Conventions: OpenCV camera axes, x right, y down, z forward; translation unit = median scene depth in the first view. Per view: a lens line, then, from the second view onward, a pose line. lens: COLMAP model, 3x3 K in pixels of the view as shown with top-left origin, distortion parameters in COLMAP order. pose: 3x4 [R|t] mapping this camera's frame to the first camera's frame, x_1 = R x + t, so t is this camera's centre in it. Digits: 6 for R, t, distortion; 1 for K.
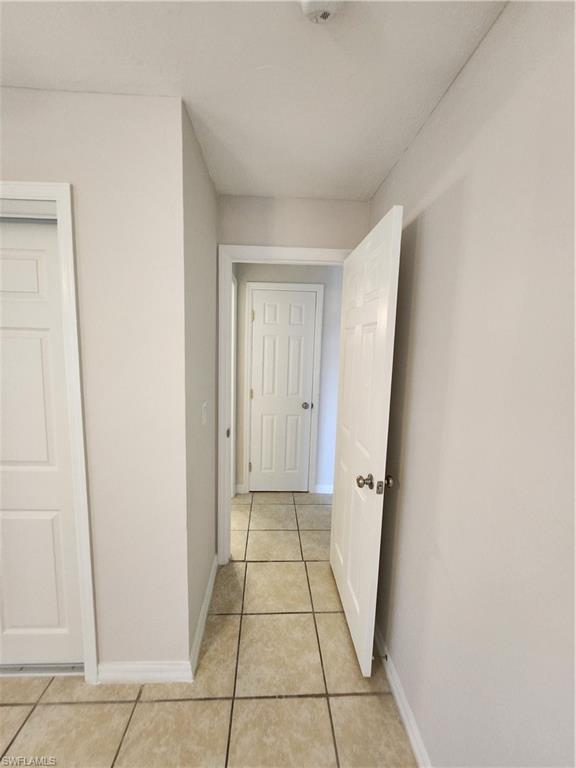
lens RADIAL K [[306.9, 0, 284.4], [0, 306.9, 381.0], [0, 0, 1]] dist [-0.003598, 0.000576]
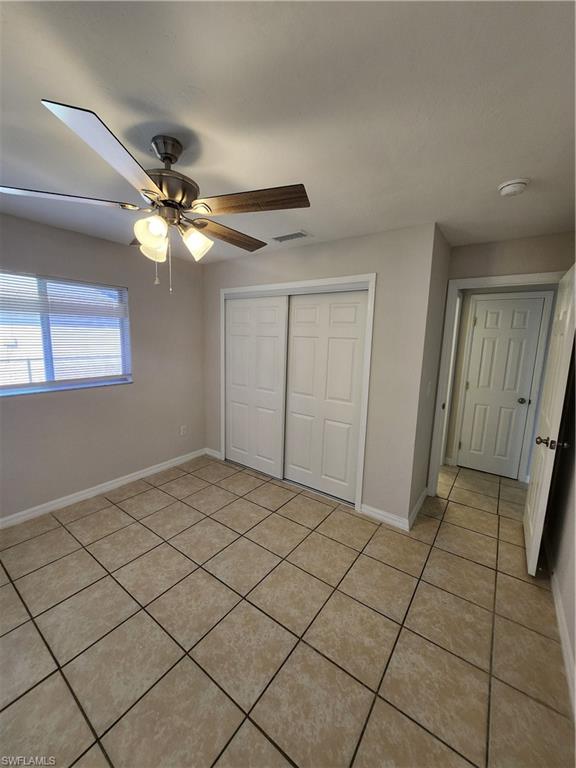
lens RADIAL K [[306.9, 0, 284.4], [0, 306.9, 380.5], [0, 0, 1]] dist [-0.003598, 0.000576]
pose [[0.781739, 0.085836, -0.617670, 0.109105], [-0.080309, 0.996091, 0.036784, 0.050868], [0.618413, 0.020849, 0.785576, -0.583374]]
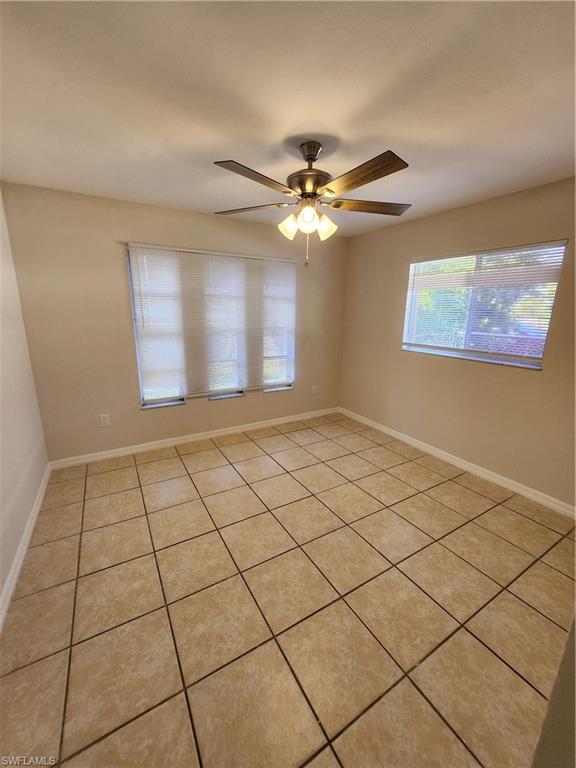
lens RADIAL K [[306.9, 0, 285.0], [0, 306.9, 381.6], [0, 0, 1]] dist [-0.003598, 0.000576]
pose [[-0.884762, 0.072703, -0.460338, -0.031241], [-0.088656, 0.943464, 0.319400, -0.062194], [0.457533, 0.323405, -0.828295, 0.624658]]
